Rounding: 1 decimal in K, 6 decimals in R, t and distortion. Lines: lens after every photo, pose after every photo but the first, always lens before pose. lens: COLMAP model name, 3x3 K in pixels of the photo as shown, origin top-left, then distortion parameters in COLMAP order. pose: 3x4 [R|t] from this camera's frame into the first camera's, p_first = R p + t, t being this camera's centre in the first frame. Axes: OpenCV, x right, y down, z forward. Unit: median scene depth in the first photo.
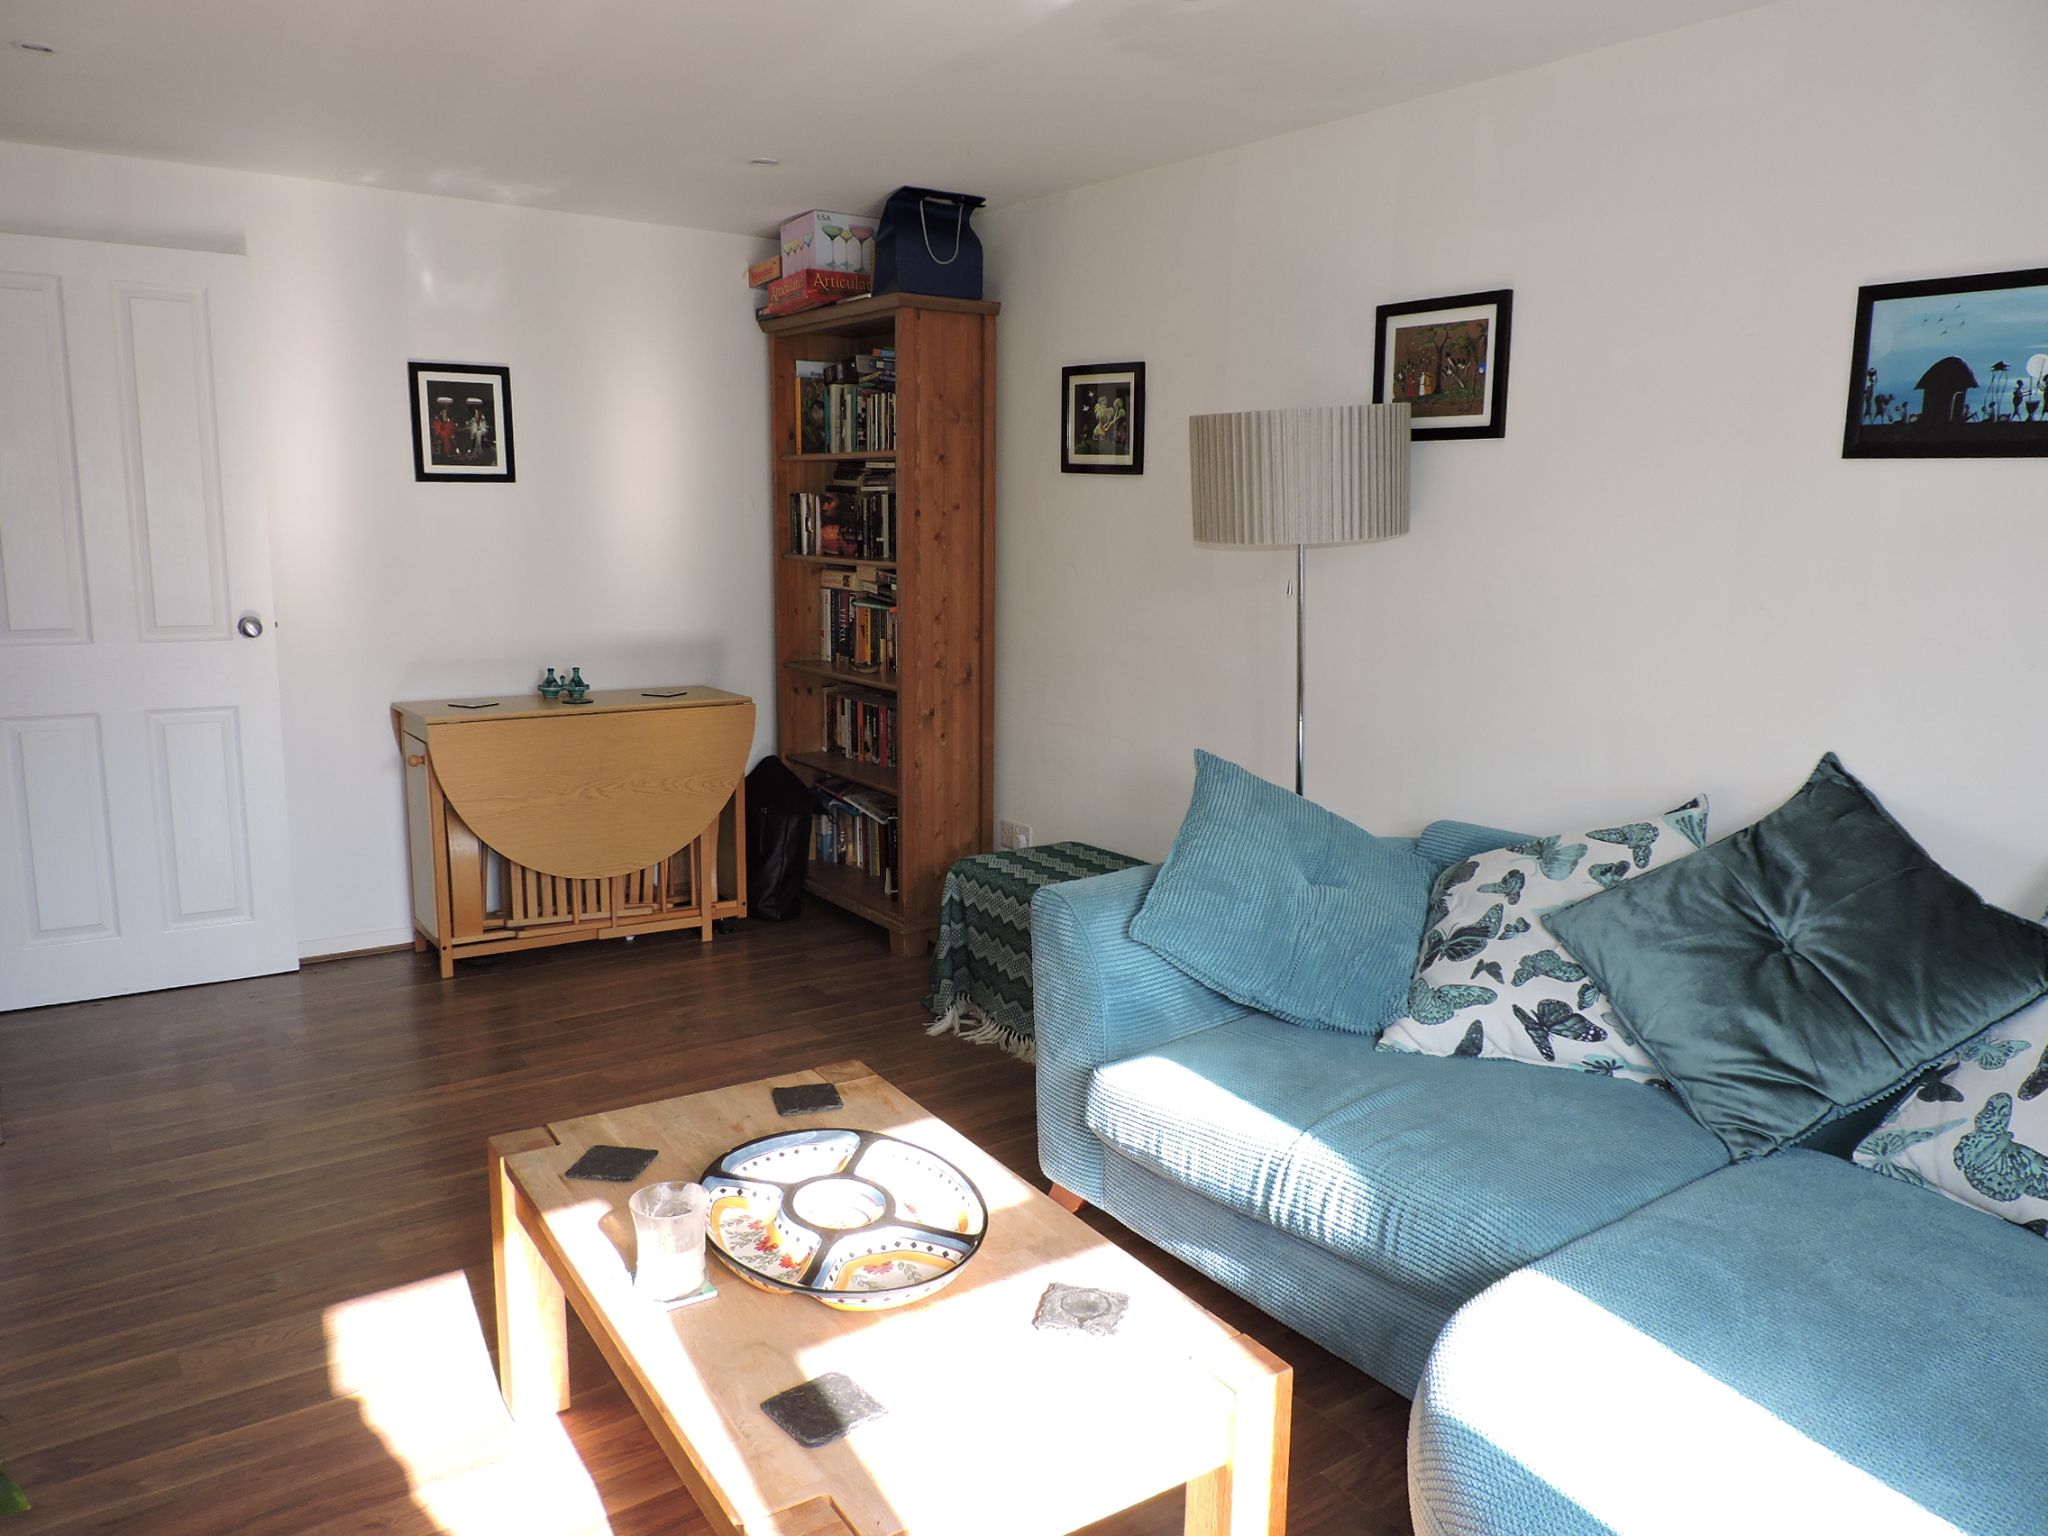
lens RADIAL K [[1459.1, 0, 1025.1], [0, 1459.1, 765.4], [0, 0, 1]] dist [-0.004233, -0.011233]
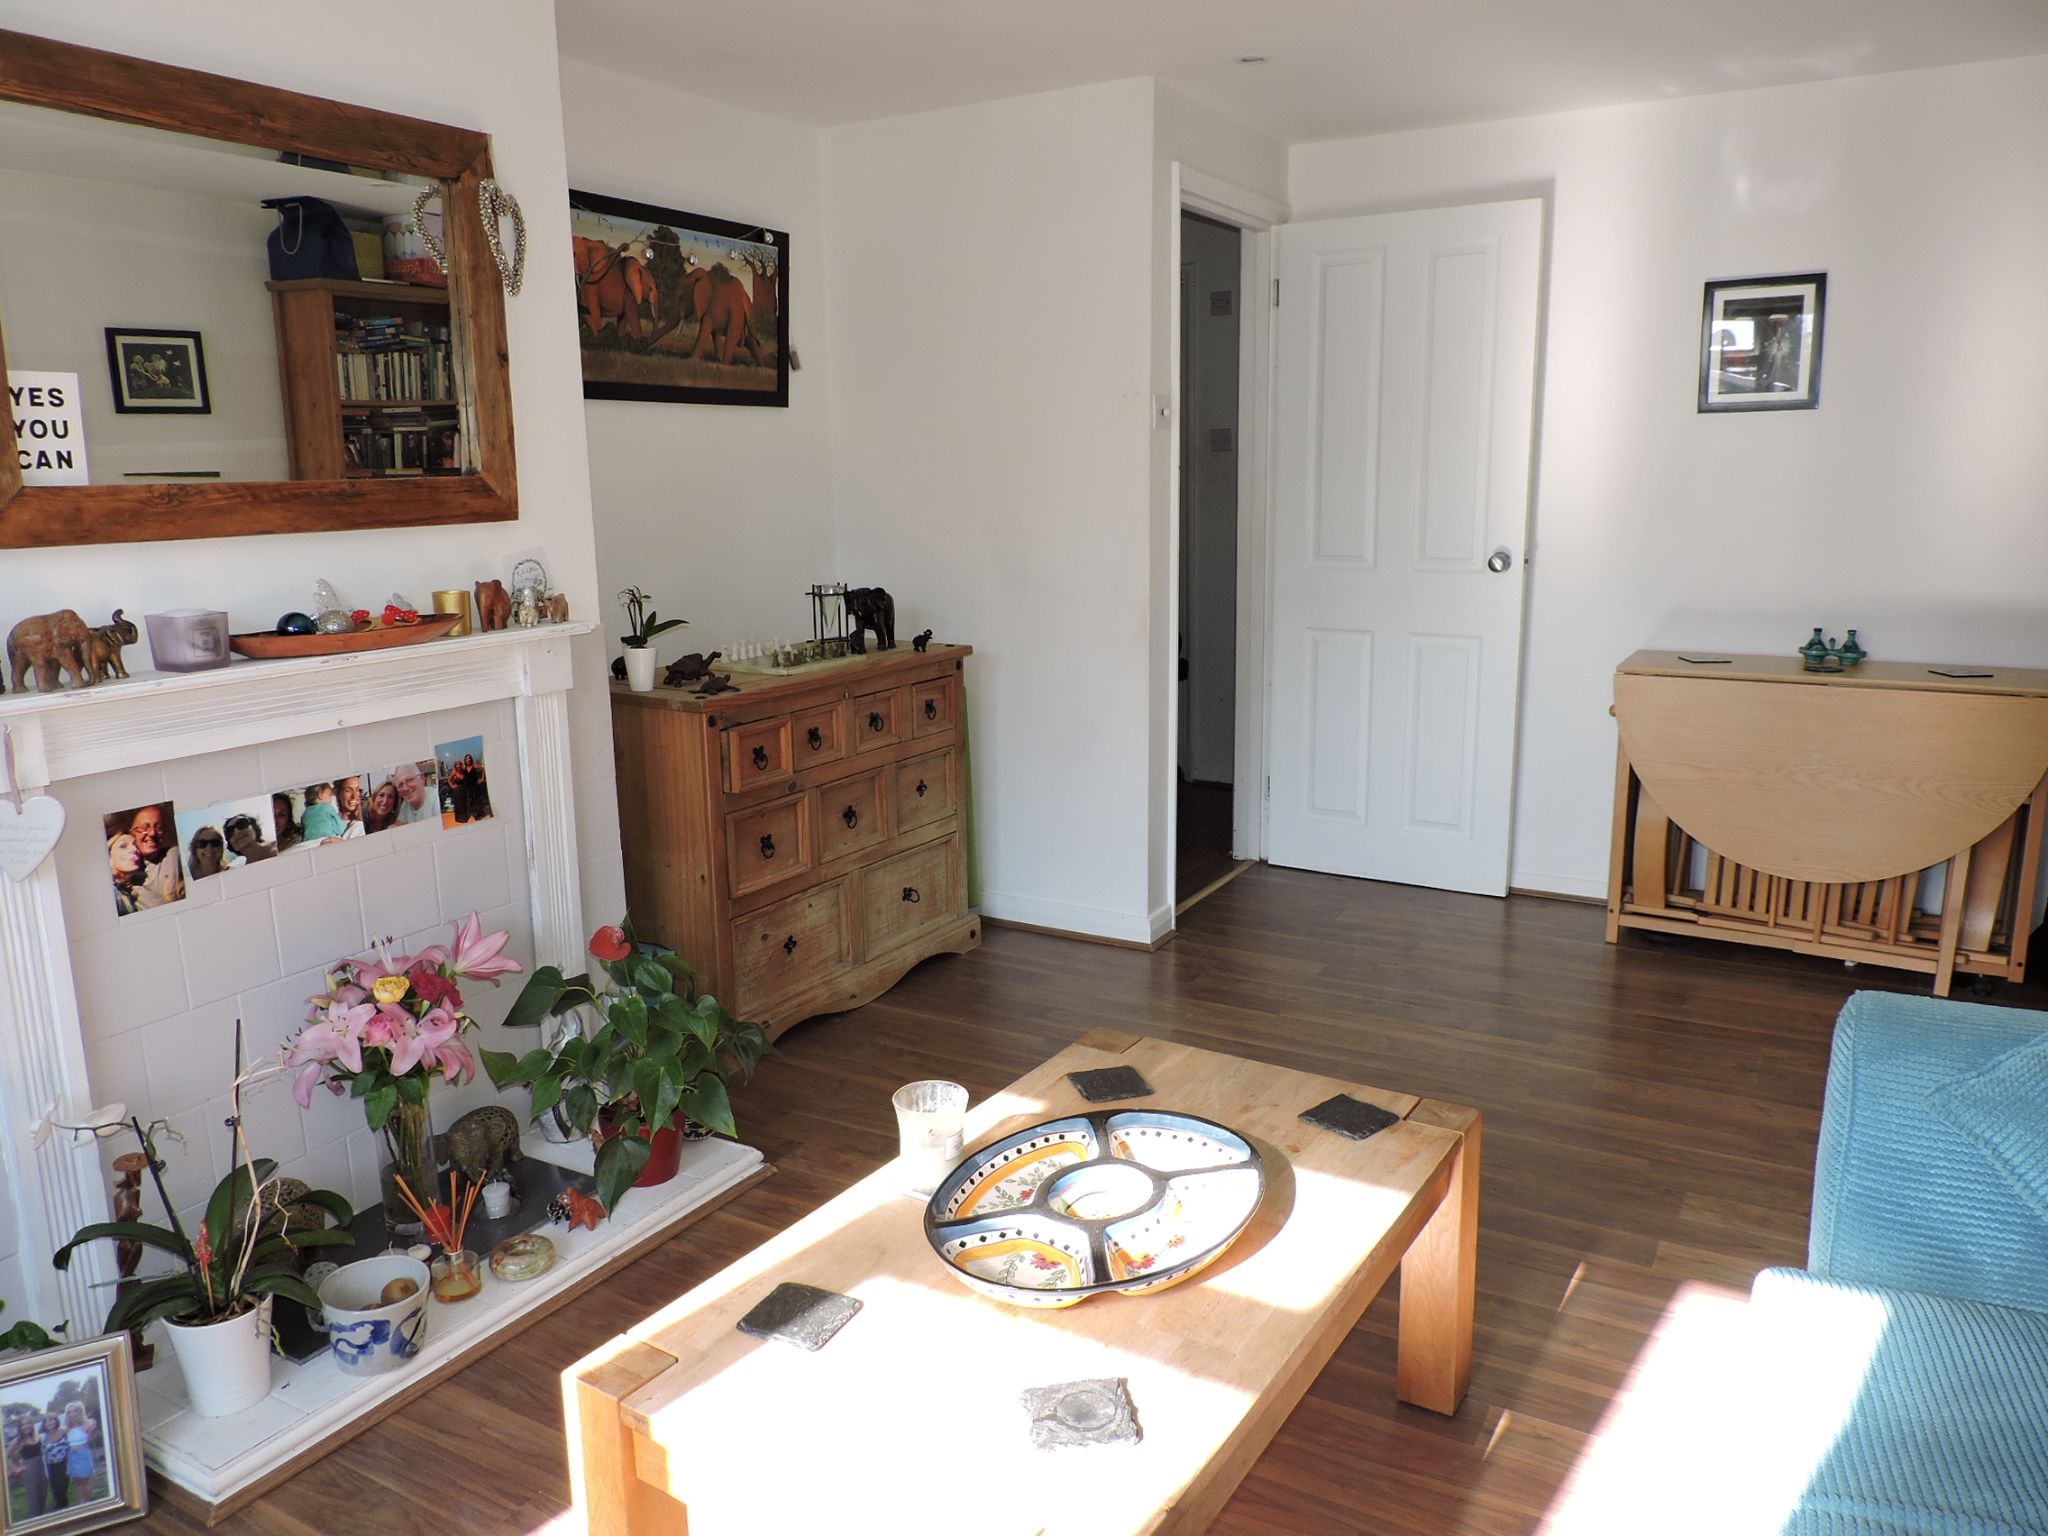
lens RADIAL K [[1459.1, 0, 1027.0], [0, 1459.1, 773.3], [0, 0, 1]] dist [-0.004233, -0.011233]
pose [[0.413565, 0.167701, -0.894897, 0.269588], [-0.134449, 0.983364, 0.122146, -0.026319], [0.900493, 0.069802, 0.429232, 0.237799]]
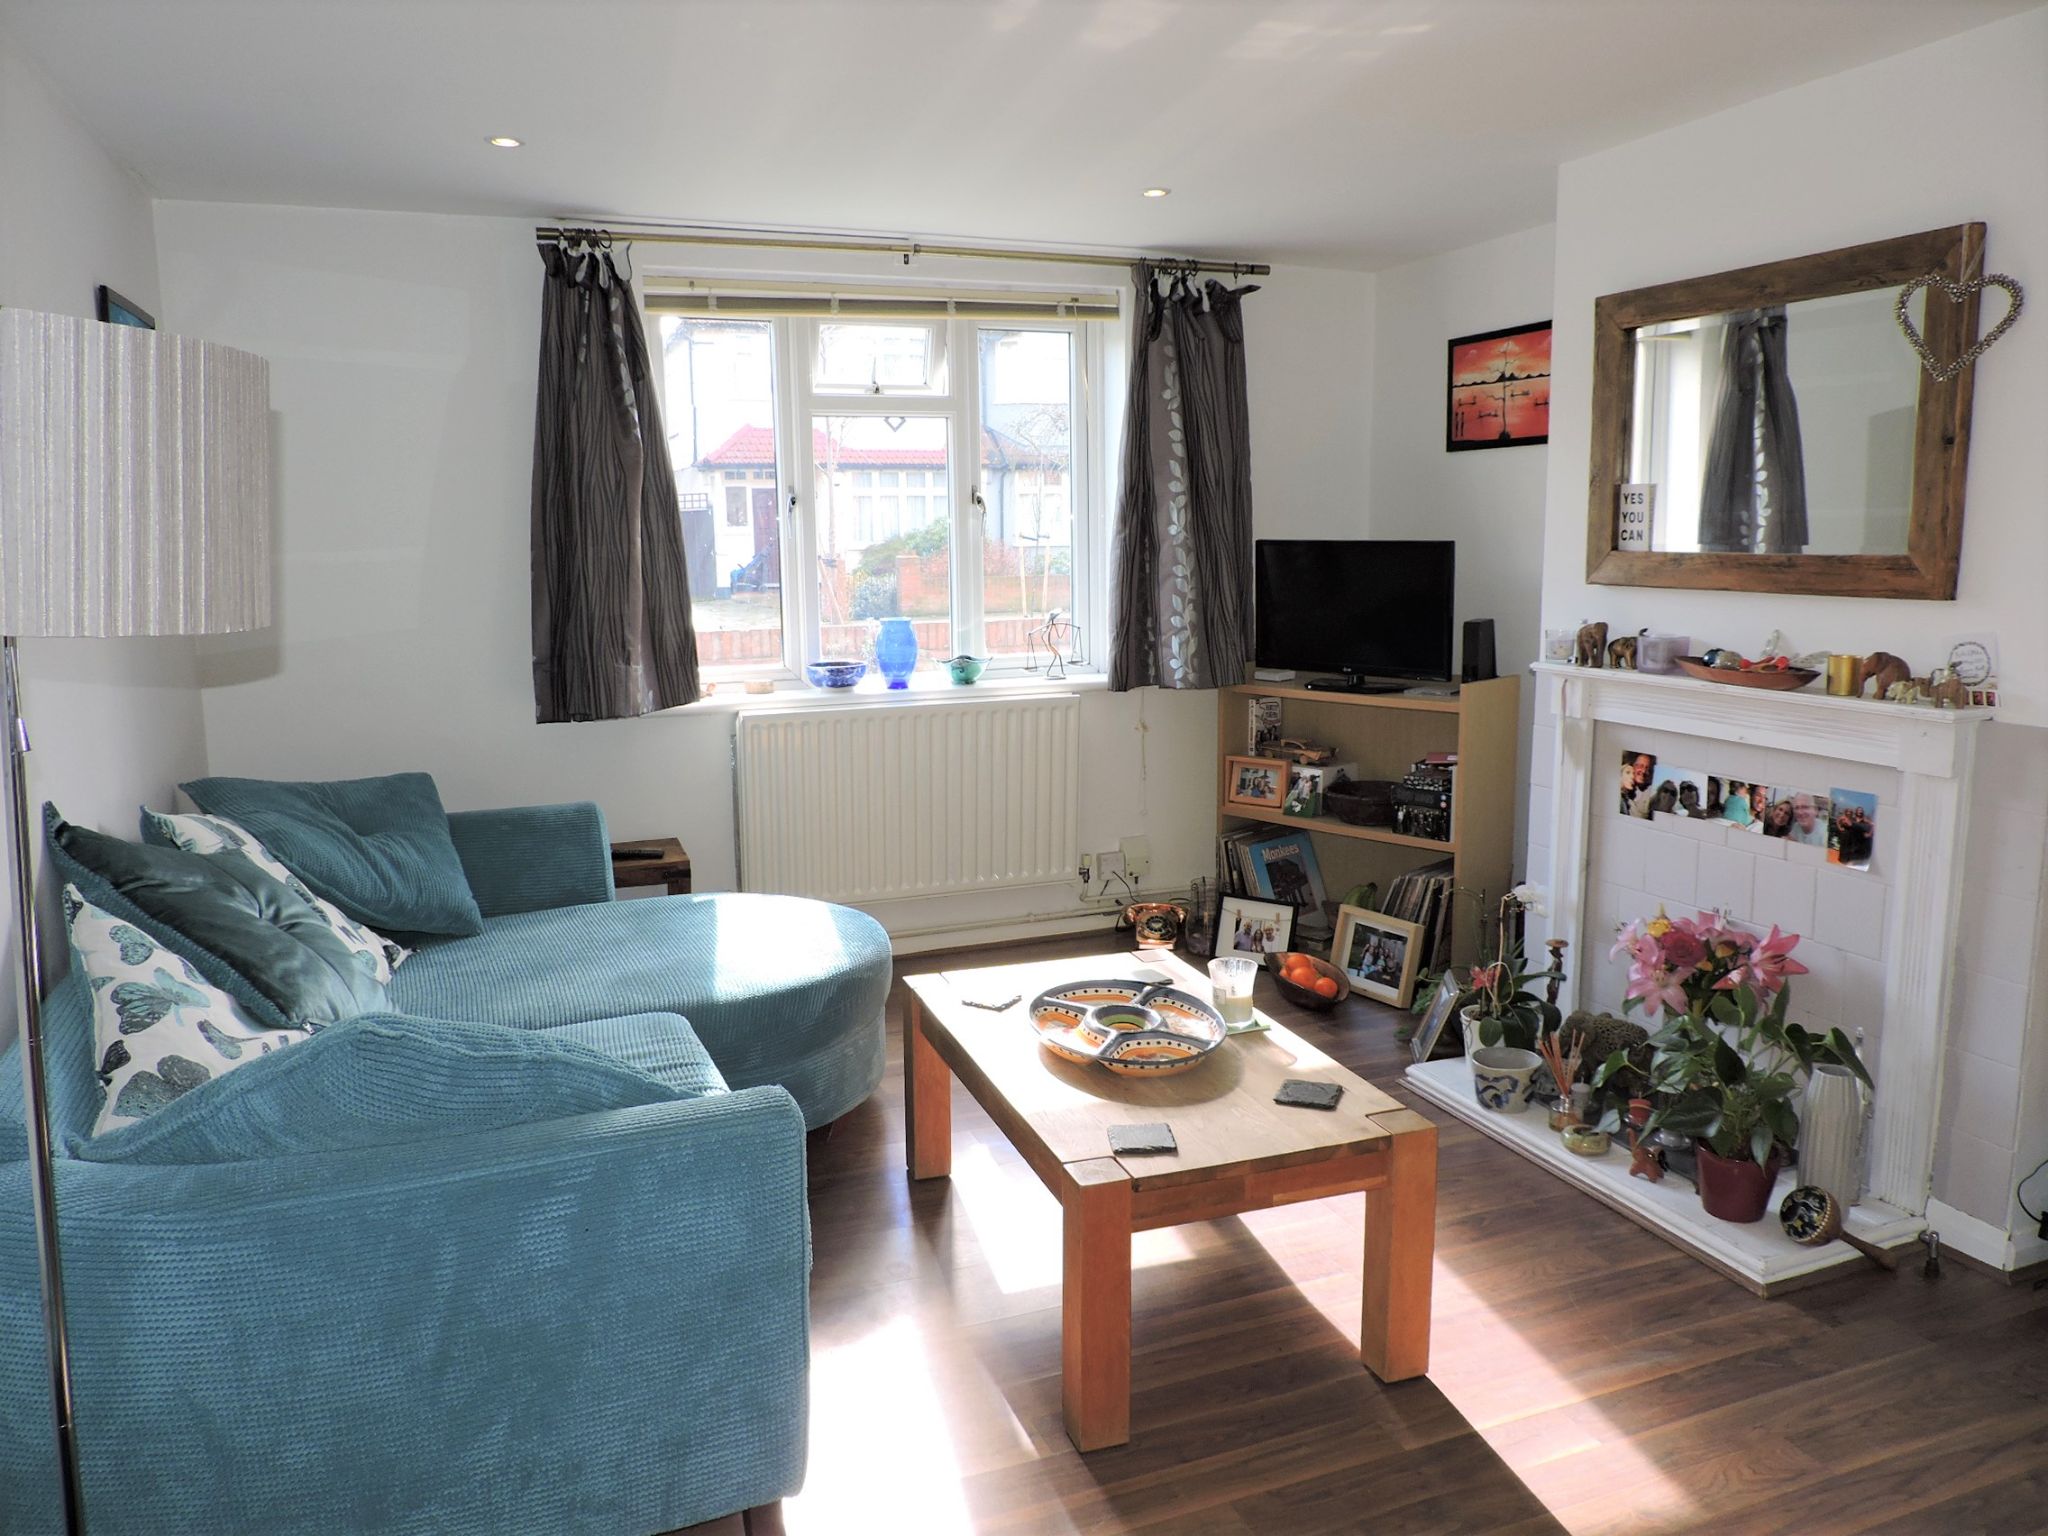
lens RADIAL K [[1459.1, 0, 1024.0], [0, 1459.1, 762.9], [0, 0, 1]] dist [-0.004233, -0.011233]
pose [[-0.972501, -0.047306, 0.228045, 0.008333], [0.030604, 0.944708, 0.326483, -0.118582], [-0.230881, 0.324484, -0.917281, 0.696023]]
